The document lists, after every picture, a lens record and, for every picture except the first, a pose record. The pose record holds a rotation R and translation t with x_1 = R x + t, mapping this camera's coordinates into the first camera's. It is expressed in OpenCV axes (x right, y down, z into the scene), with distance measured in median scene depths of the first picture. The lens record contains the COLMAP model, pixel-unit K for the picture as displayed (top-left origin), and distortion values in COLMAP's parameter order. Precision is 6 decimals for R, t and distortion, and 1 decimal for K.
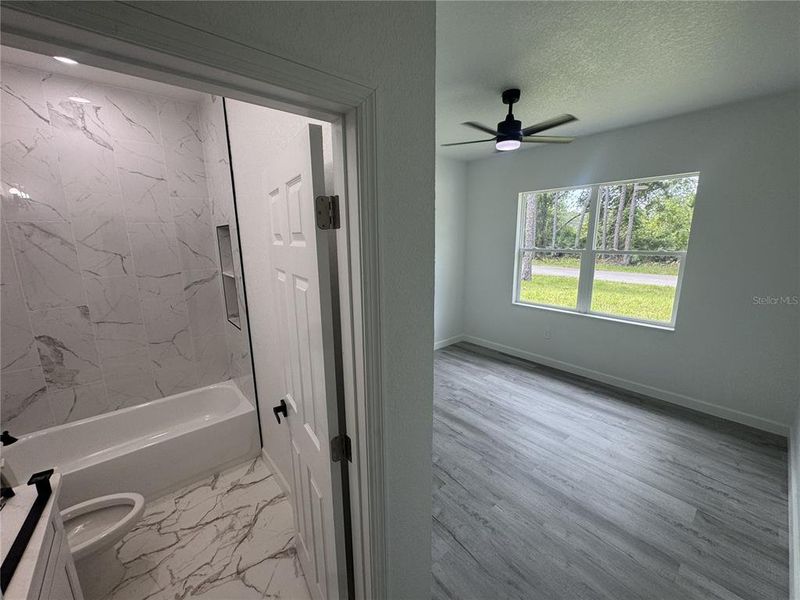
lens RADIAL K [[317.3, 0, 400.0], [0, 317.3, 300.0], [0, 0, 1]] dist [-0.000865, -0.000002]
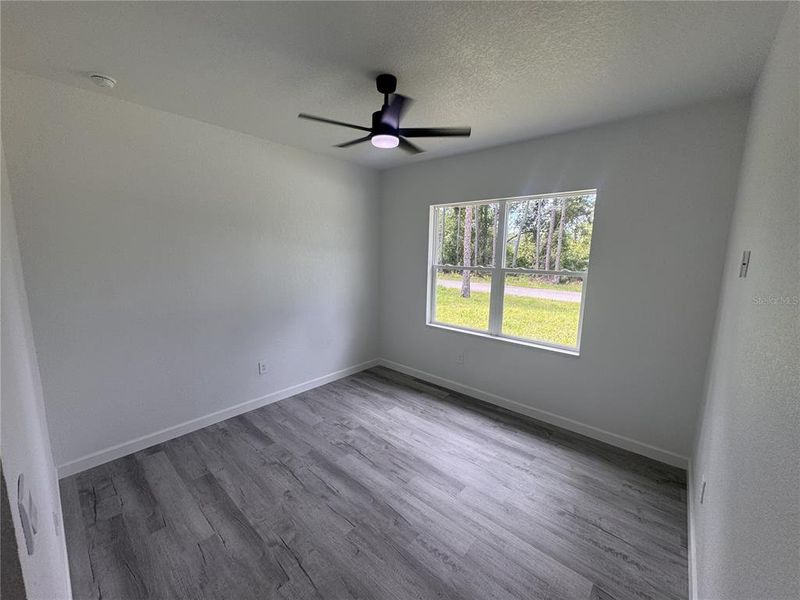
lens RADIAL K [[317.3, 0, 400.0], [0, 317.3, 300.0], [0, 0, 1]] dist [-0.000865, -0.000002]
pose [[0.988860, 0.006941, 0.148690, 0.177713], [0.000180, 0.998856, -0.047819, -0.020206], [-0.148852, 0.047313, 0.987727, 0.129062]]
